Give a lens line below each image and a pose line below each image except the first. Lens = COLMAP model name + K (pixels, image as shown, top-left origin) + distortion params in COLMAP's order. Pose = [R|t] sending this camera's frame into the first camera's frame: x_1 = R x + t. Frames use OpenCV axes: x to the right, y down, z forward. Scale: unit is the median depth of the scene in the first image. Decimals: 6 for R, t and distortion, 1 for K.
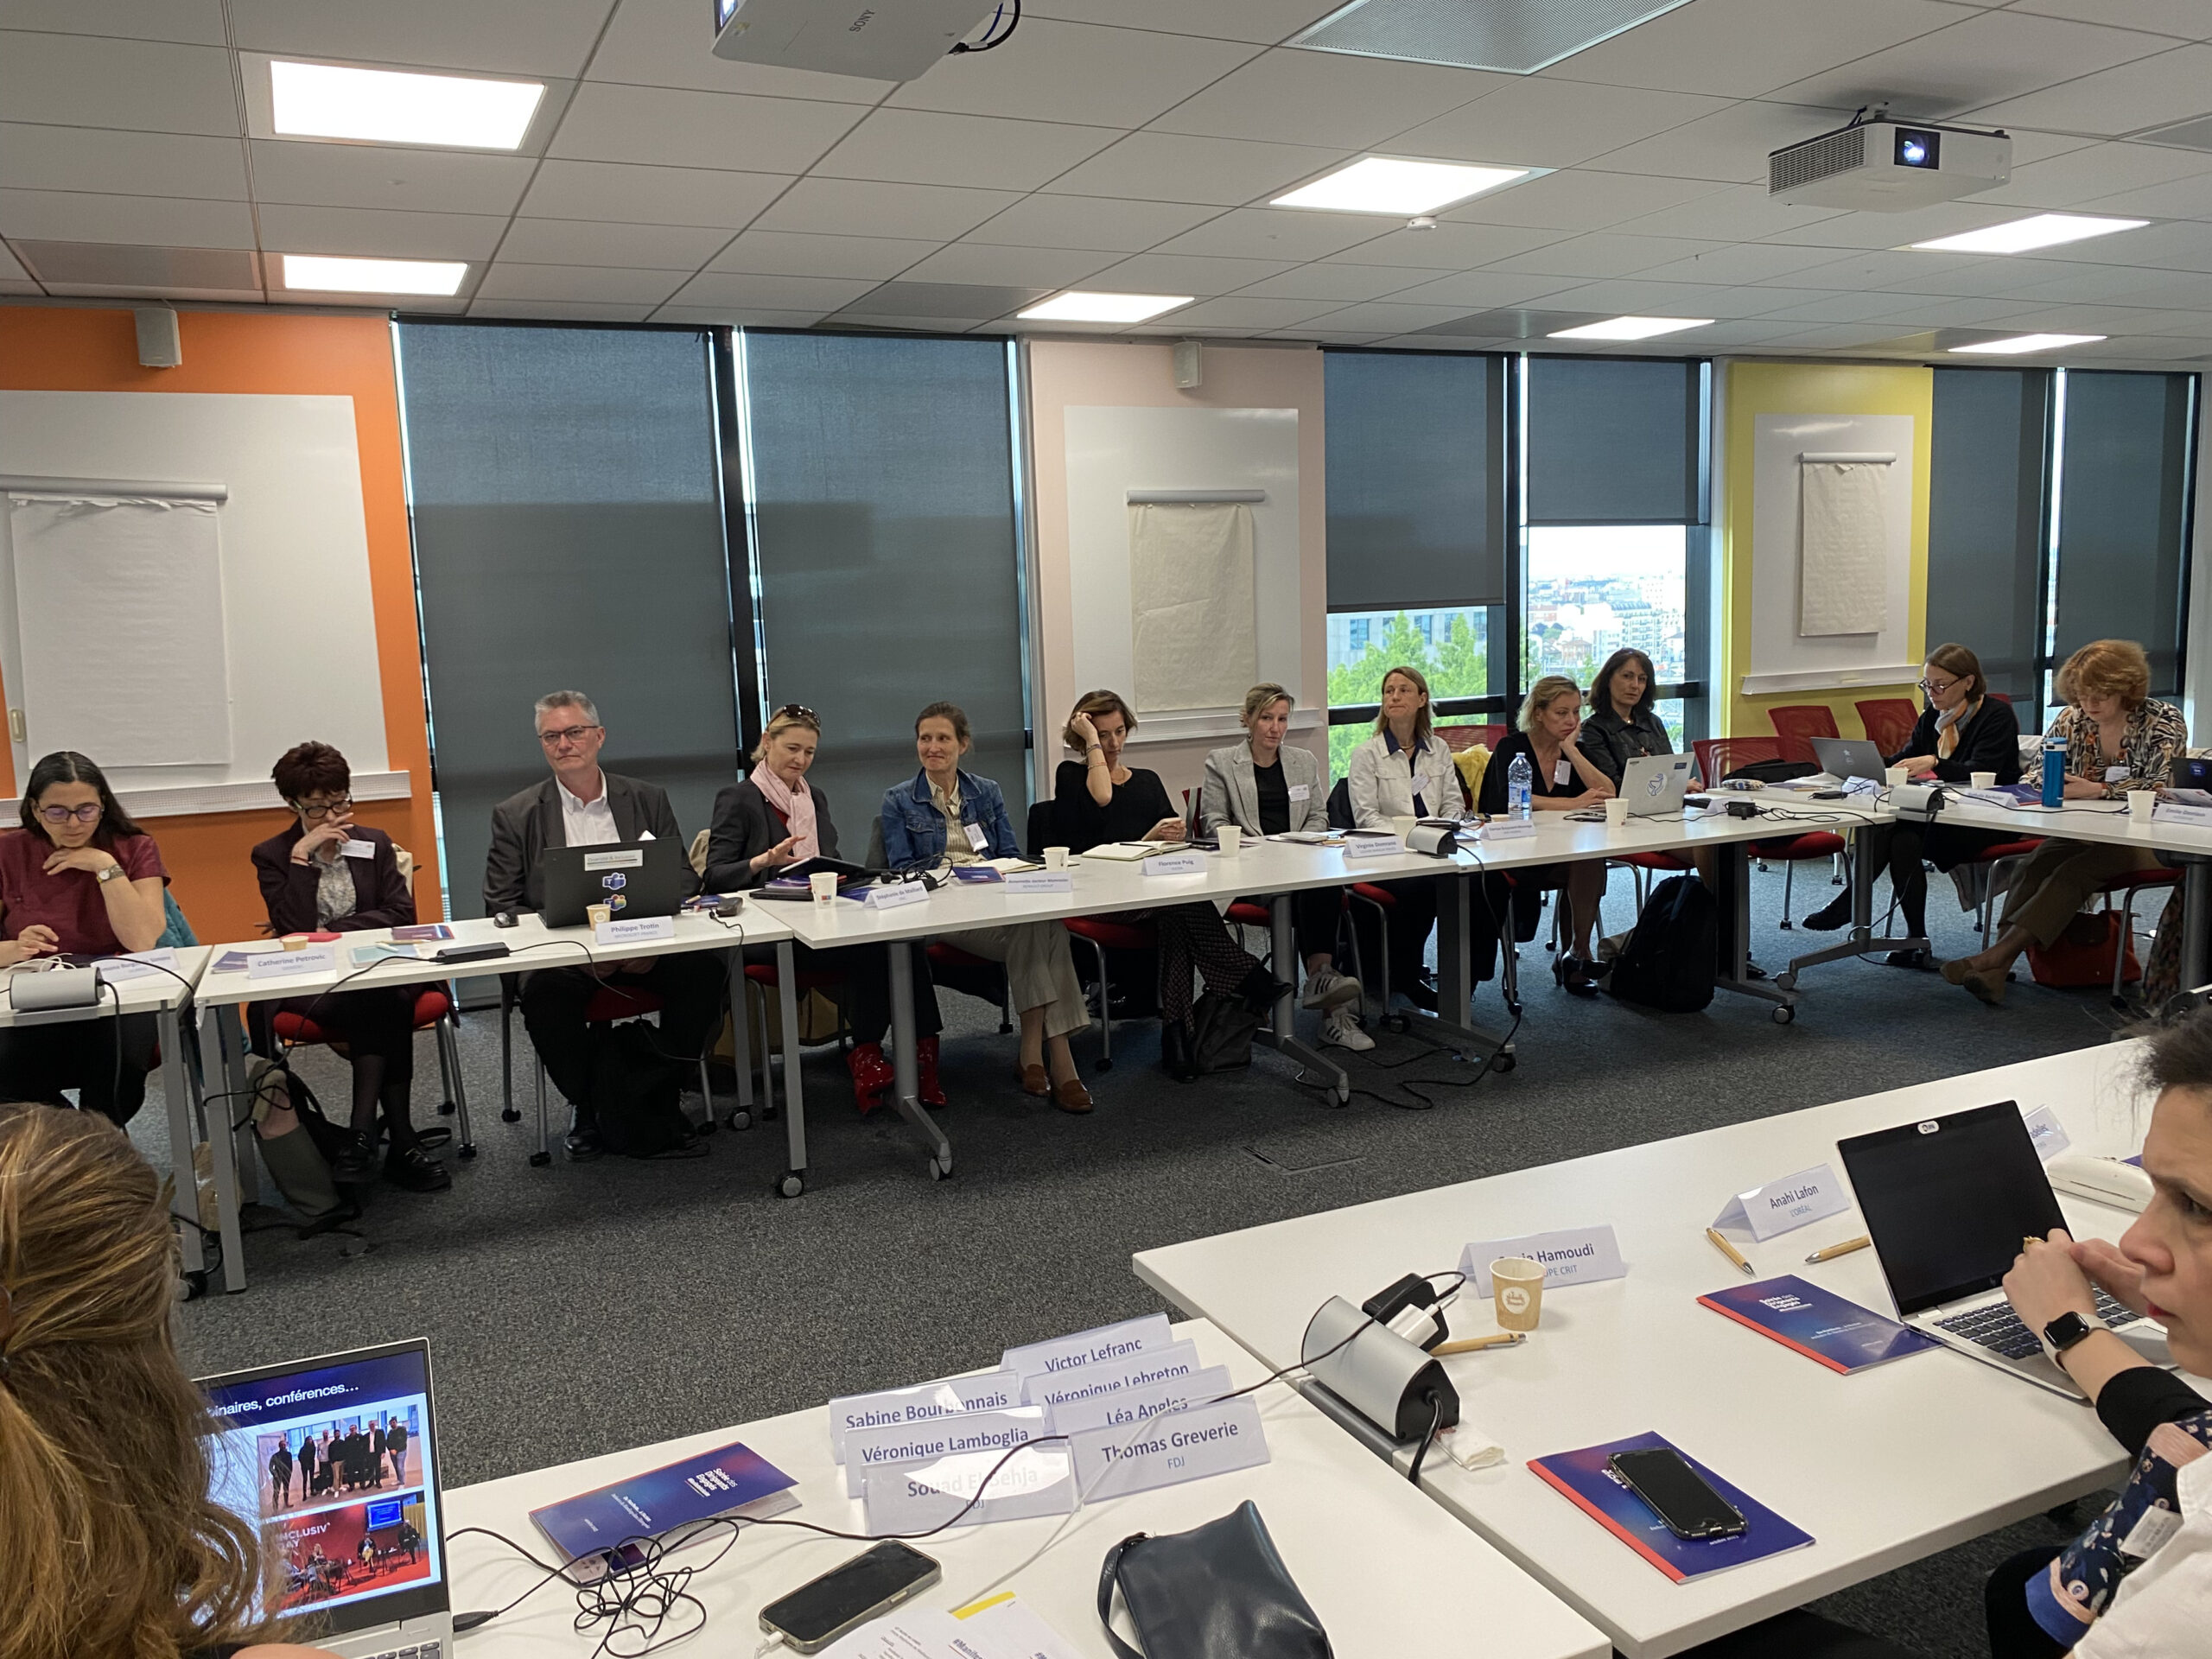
lens RADIAL K [[1691.3, 0, 1106.0], [0, 1691.3, 829.5], [0, 0, 1]] dist [0.015986, 0.002235]
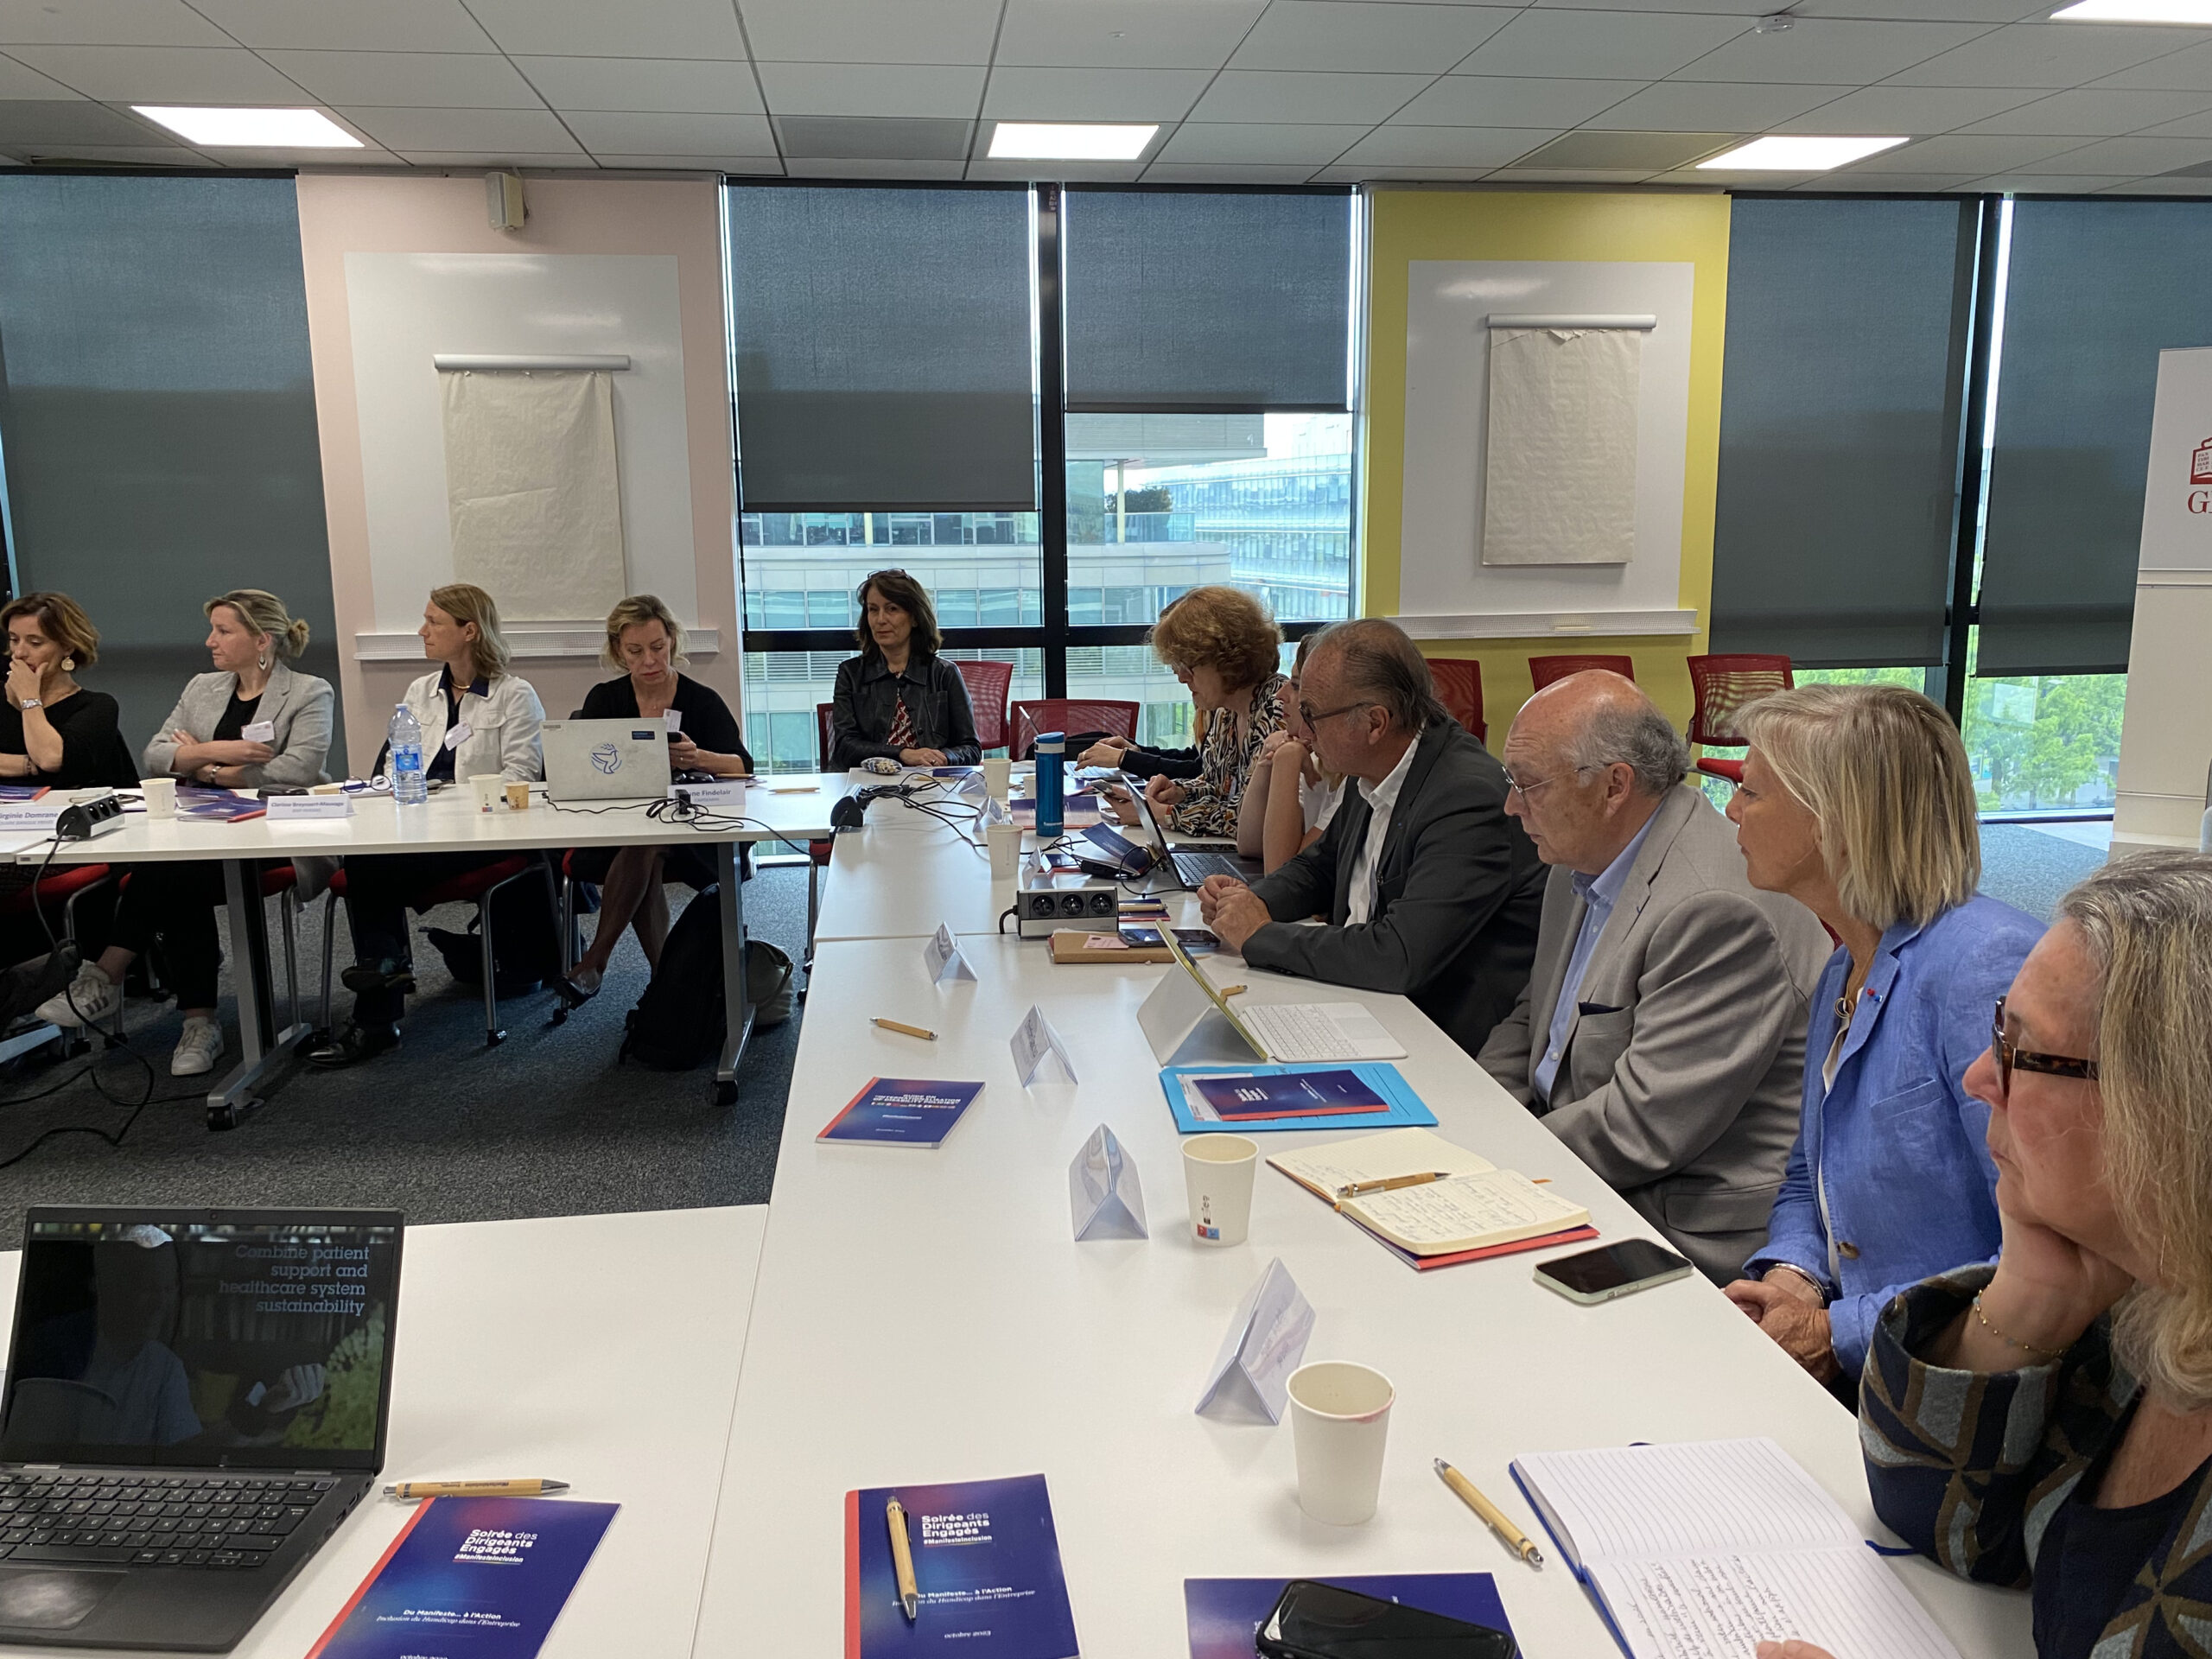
lens RADIAL K [[1752.9, 0, 1114.3], [0, 1752.9, 782.4], [0, 0, 1]] dist [0.029958, -0.000037]
pose [[0.953432, 0.080042, -0.290794, 0.518145], [-0.068780, 0.996439, 0.048765, -0.048014], [0.293662, -0.026493, 0.955542, 0.228193]]
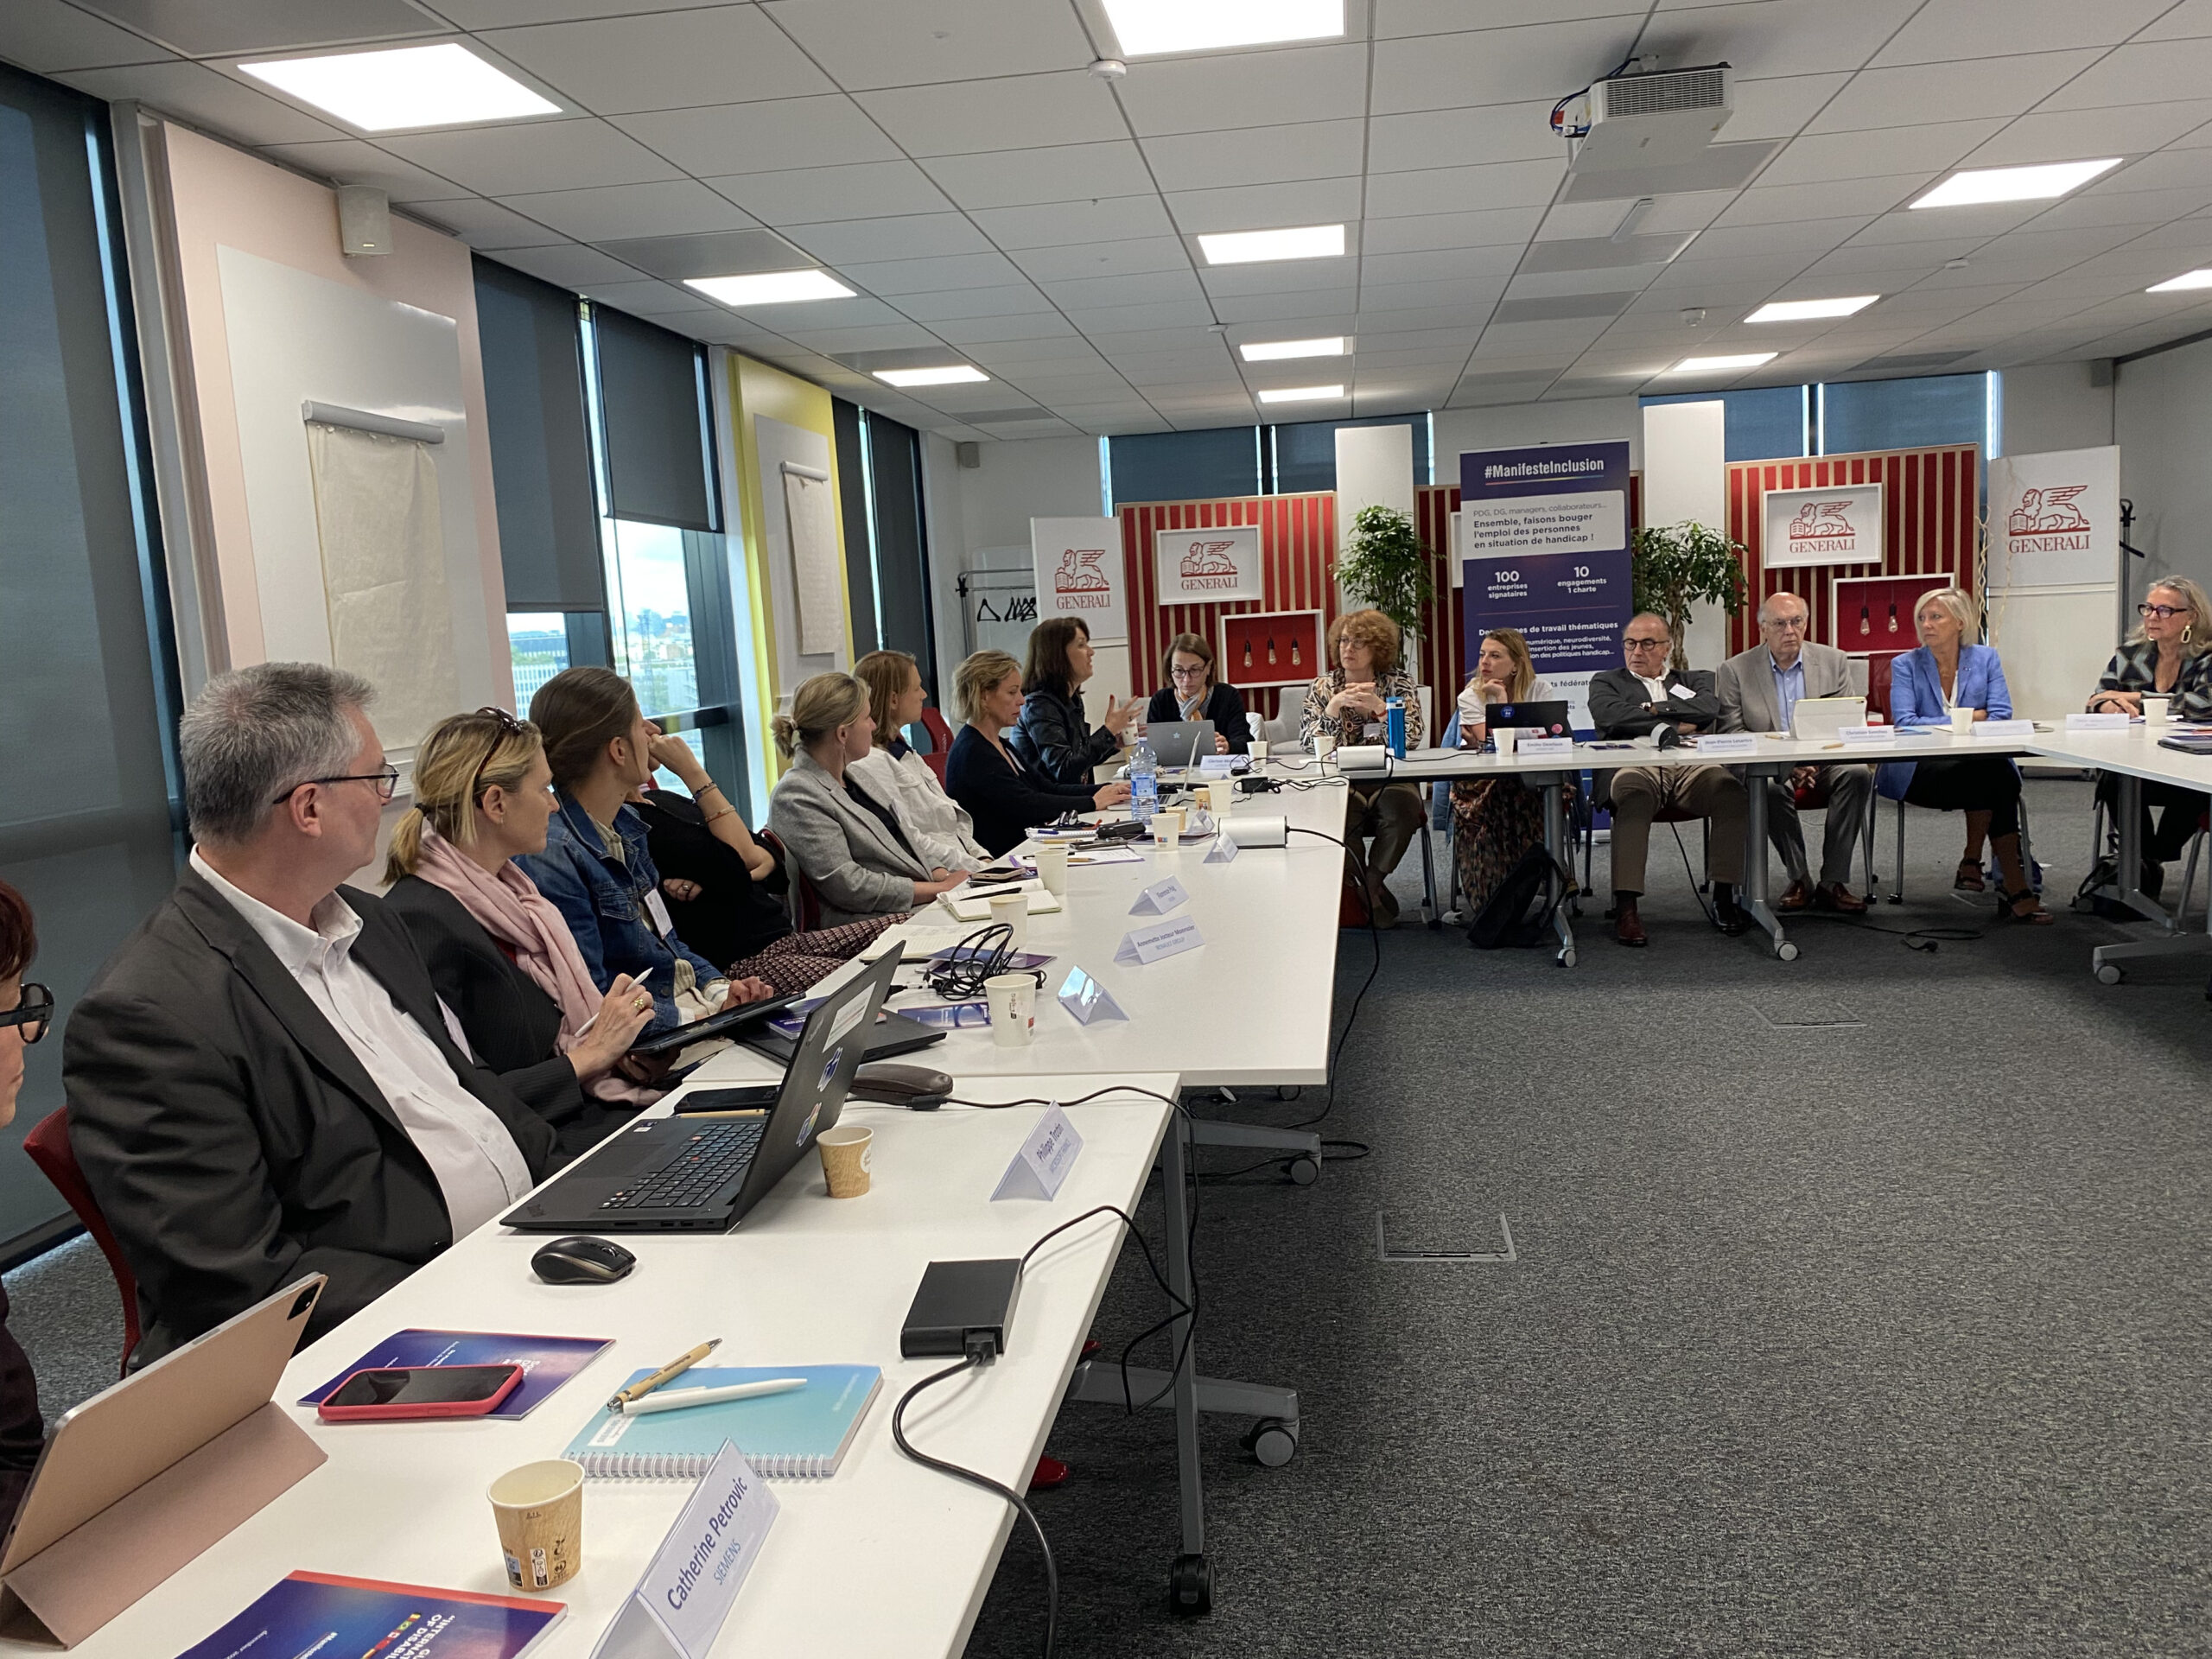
lens RADIAL K [[1661.8, 0, 1106.0], [0, 1661.8, 829.5], [0, 0, 1]] dist [0.002192, -0.000917]
pose [[0.546943, -0.097836, 0.831434, -0.301921], [0.145221, 0.989179, 0.020867, -0.012146], [-0.824478, 0.109329, 0.555232, 0.375799]]
